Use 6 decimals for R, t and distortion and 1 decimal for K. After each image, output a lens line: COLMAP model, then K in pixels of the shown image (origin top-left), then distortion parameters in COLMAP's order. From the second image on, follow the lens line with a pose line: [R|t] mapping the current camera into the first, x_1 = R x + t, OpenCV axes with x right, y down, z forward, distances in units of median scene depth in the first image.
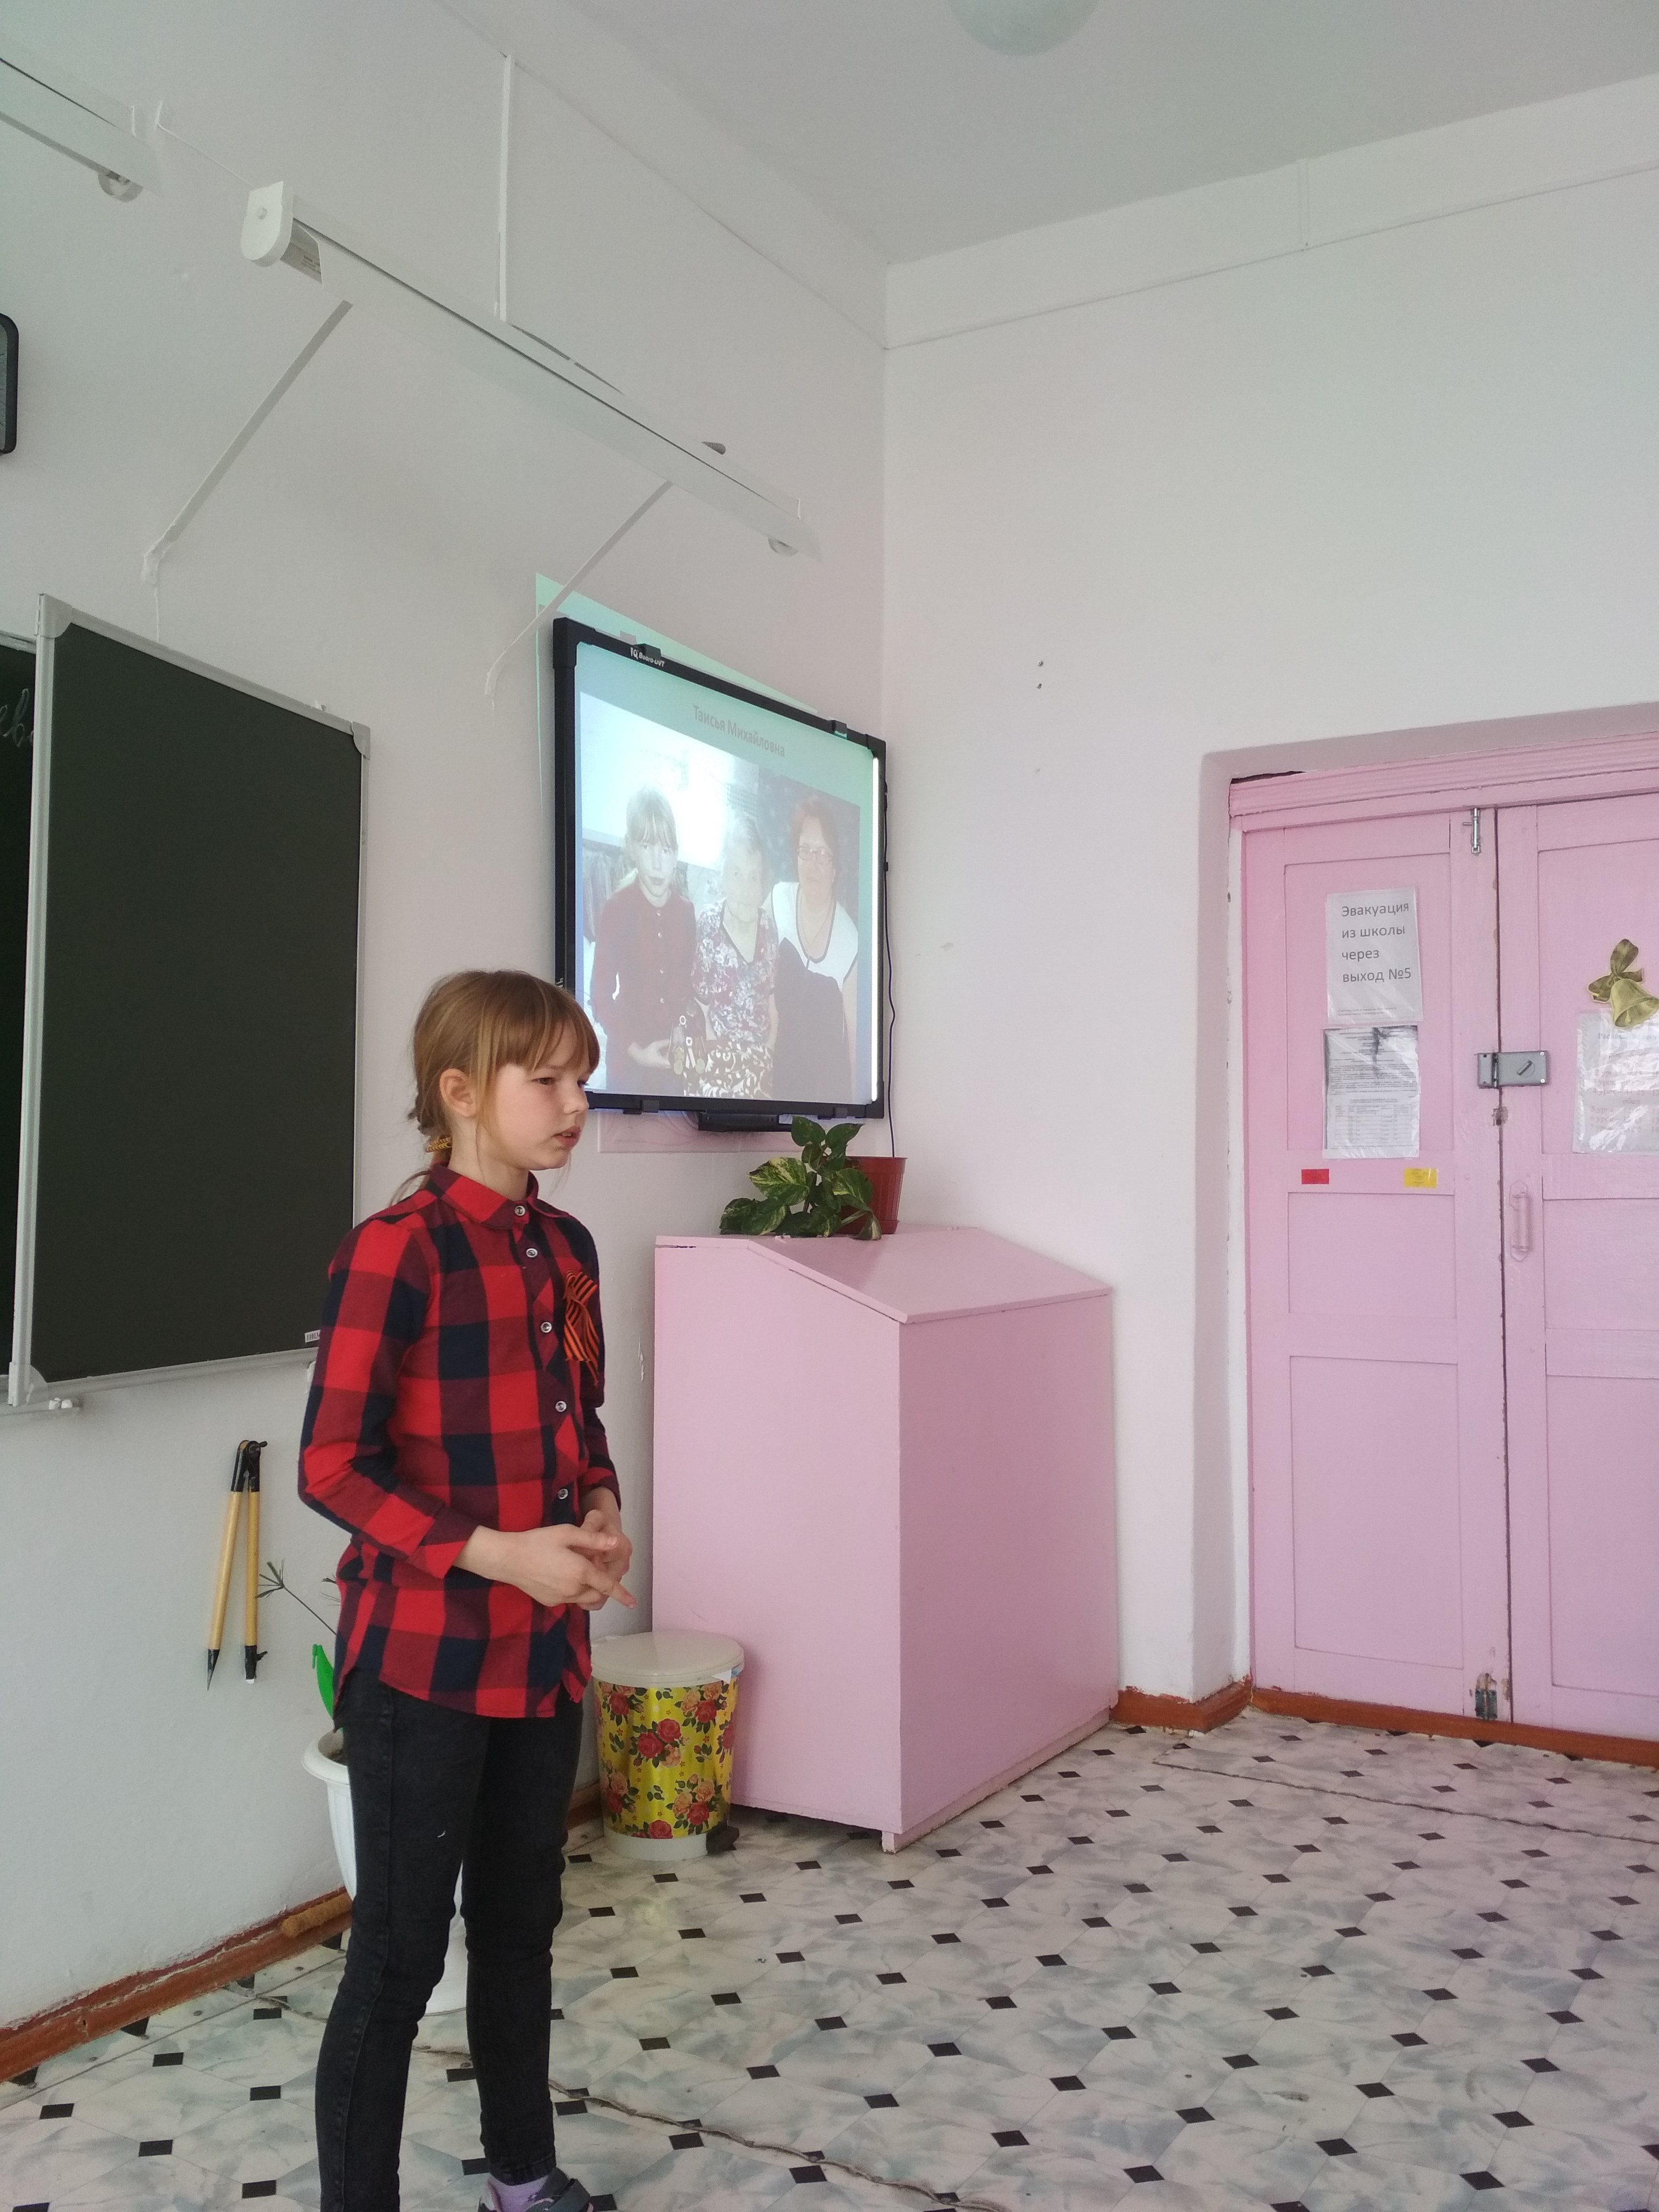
lens RADIAL K [[1955.2, 0, 829.5], [0, 1955.2, 1106.0], [0, 0, 1]] dist [0.090399, -0.180203]
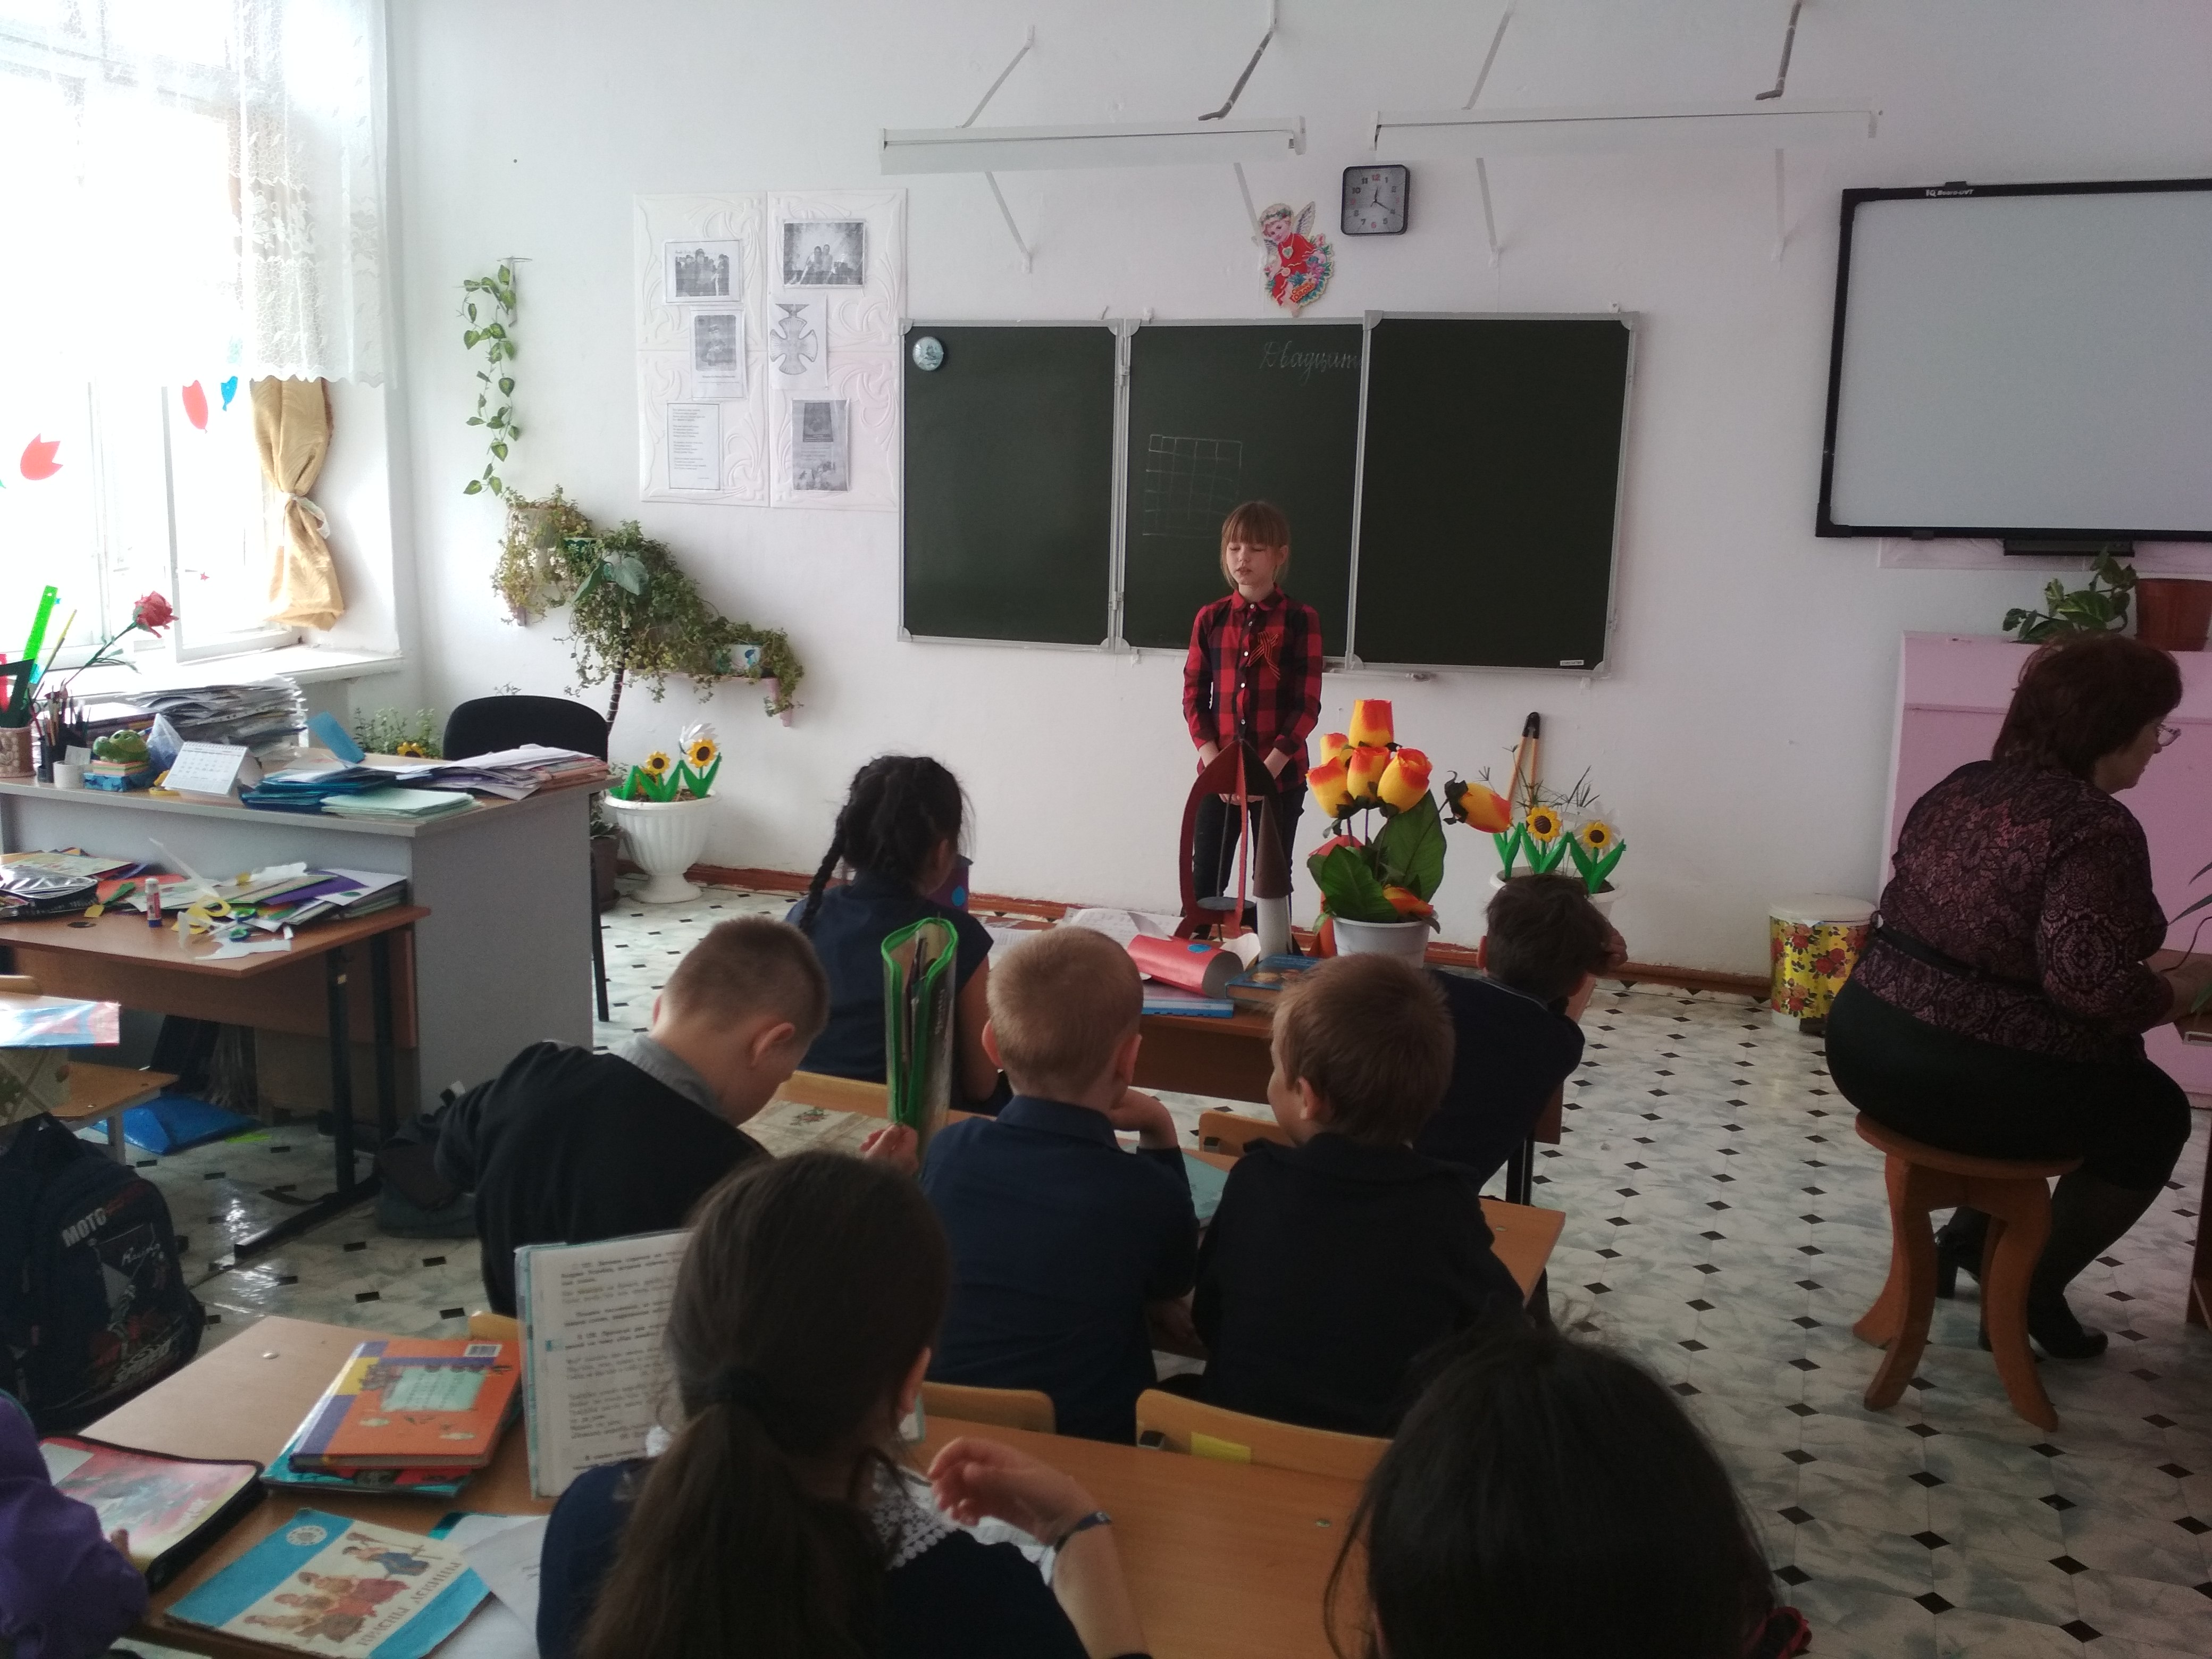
lens RADIAL K [[1955.2, 0, 1106.0], [0, 1955.2, 829.5], [0, 0, 1]] dist [0.090399, -0.180203]
pose [[0.160907, 0.178441, -0.970705, 1.513120], [0.026563, 0.982381, 0.184991, -0.086848], [0.986612, -0.055551, 0.153332, 0.271327]]
